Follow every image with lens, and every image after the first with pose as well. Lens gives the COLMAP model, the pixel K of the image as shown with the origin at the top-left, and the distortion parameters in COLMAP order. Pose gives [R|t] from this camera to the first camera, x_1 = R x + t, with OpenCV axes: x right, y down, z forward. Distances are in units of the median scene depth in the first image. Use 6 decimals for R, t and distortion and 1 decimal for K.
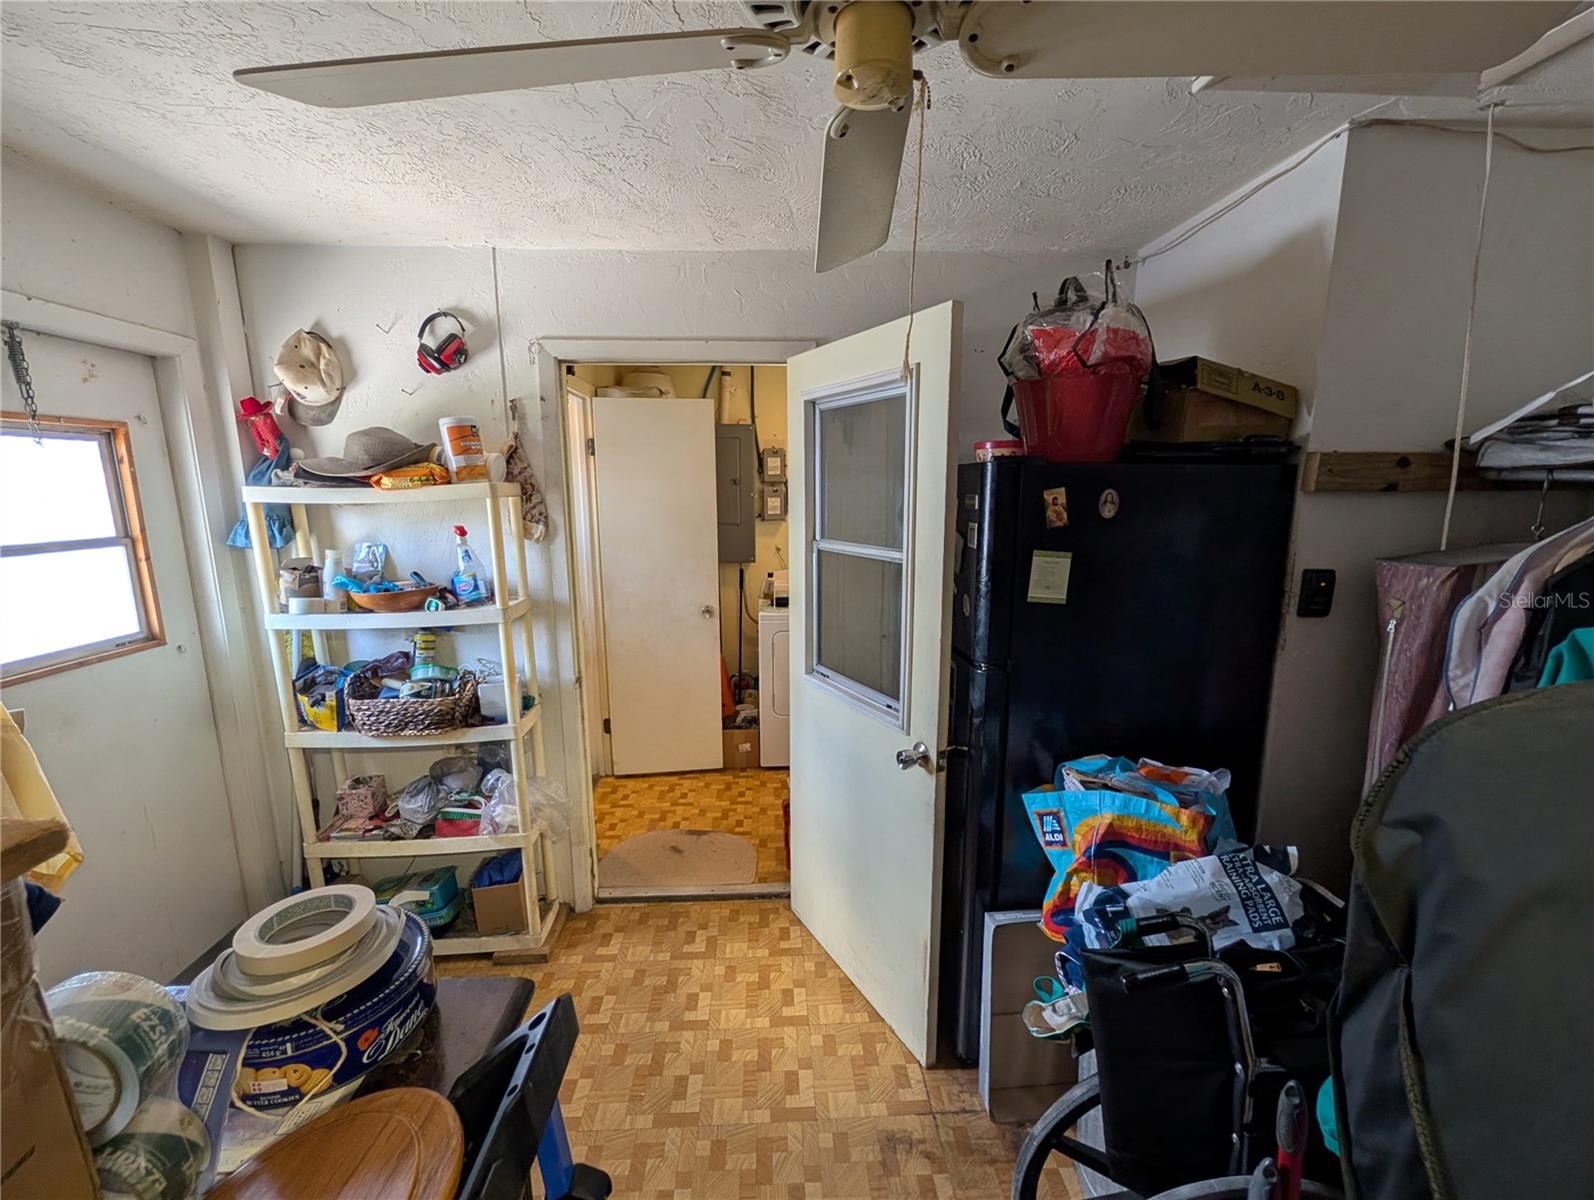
lens RADIAL K [[611.8, 0, 796.7], [0, 611.8, 598.9], [0, 0, 1]] dist [-0.002165, 0.000332]
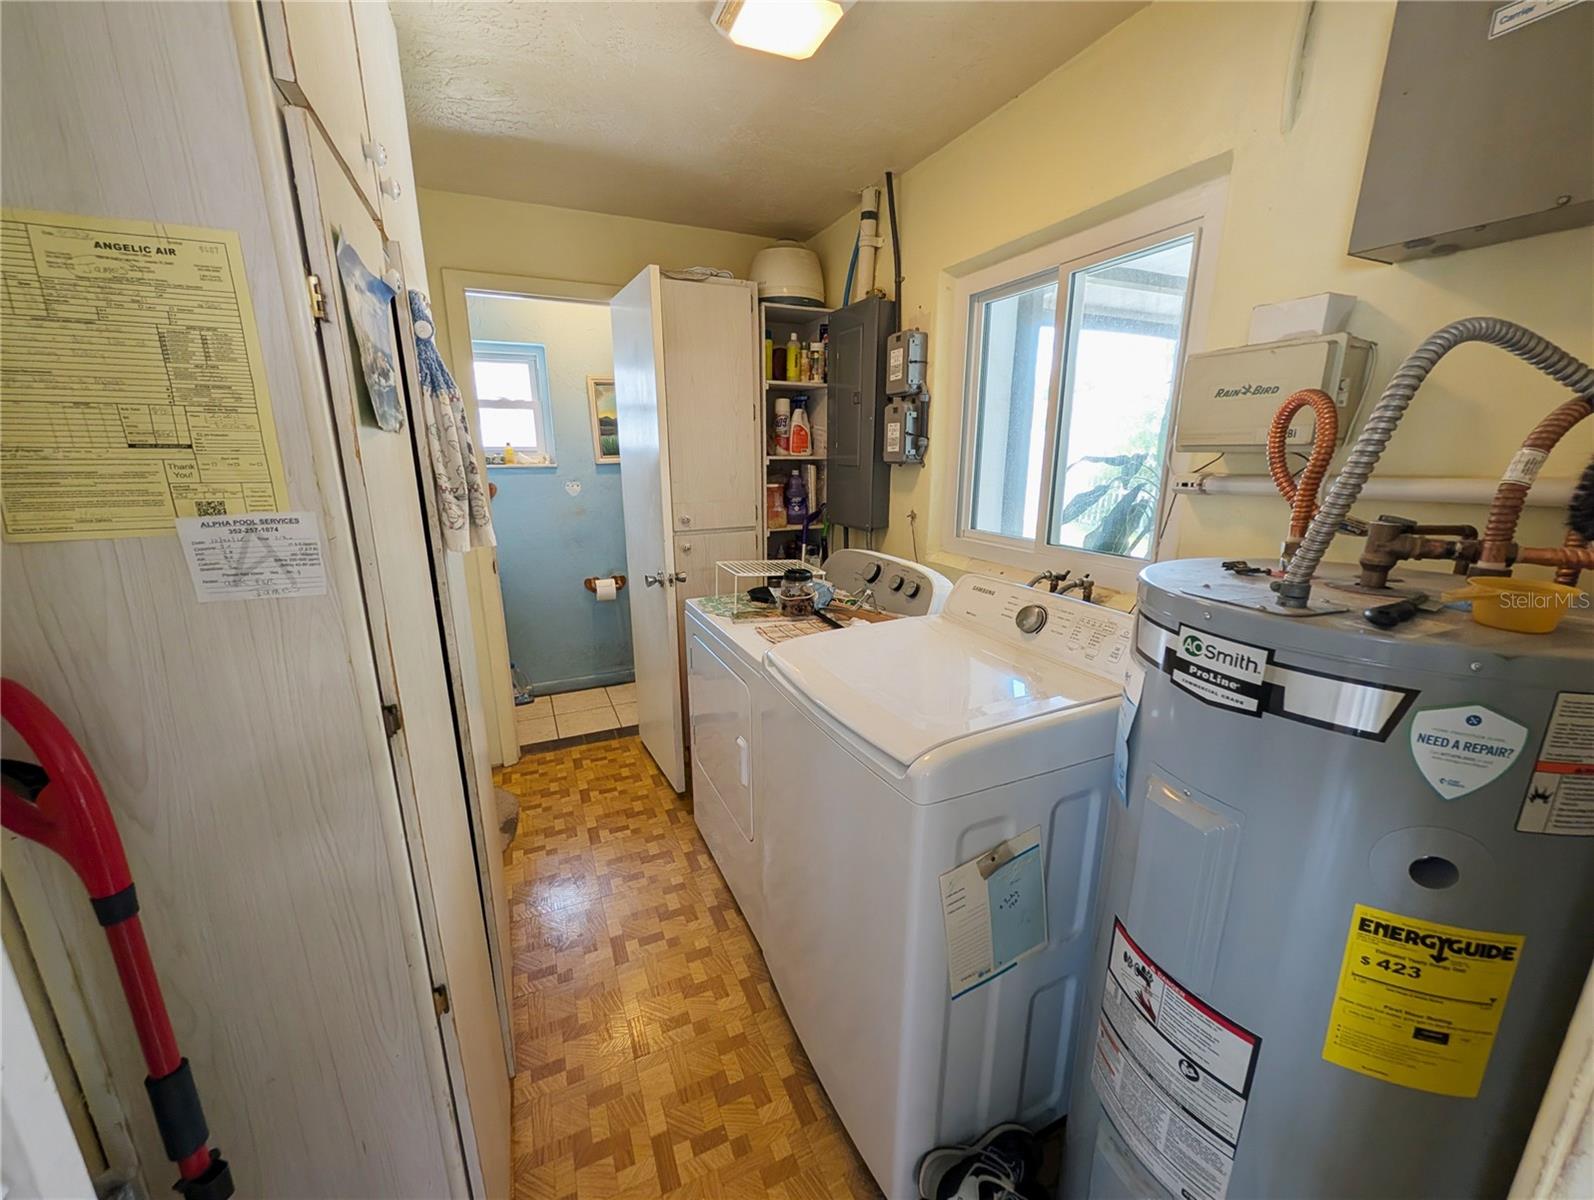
lens RADIAL K [[611.8, 0, 803.6], [0, 611.8, 599.3], [0, 0, 1]] dist [-0.002165, 0.000332]
pose [[0.371219, 0.229972, -0.899616, 0.511673], [-0.152131, 0.970816, 0.185397, -0.106534], [0.915998, 0.068037, 0.395372, 0.763510]]
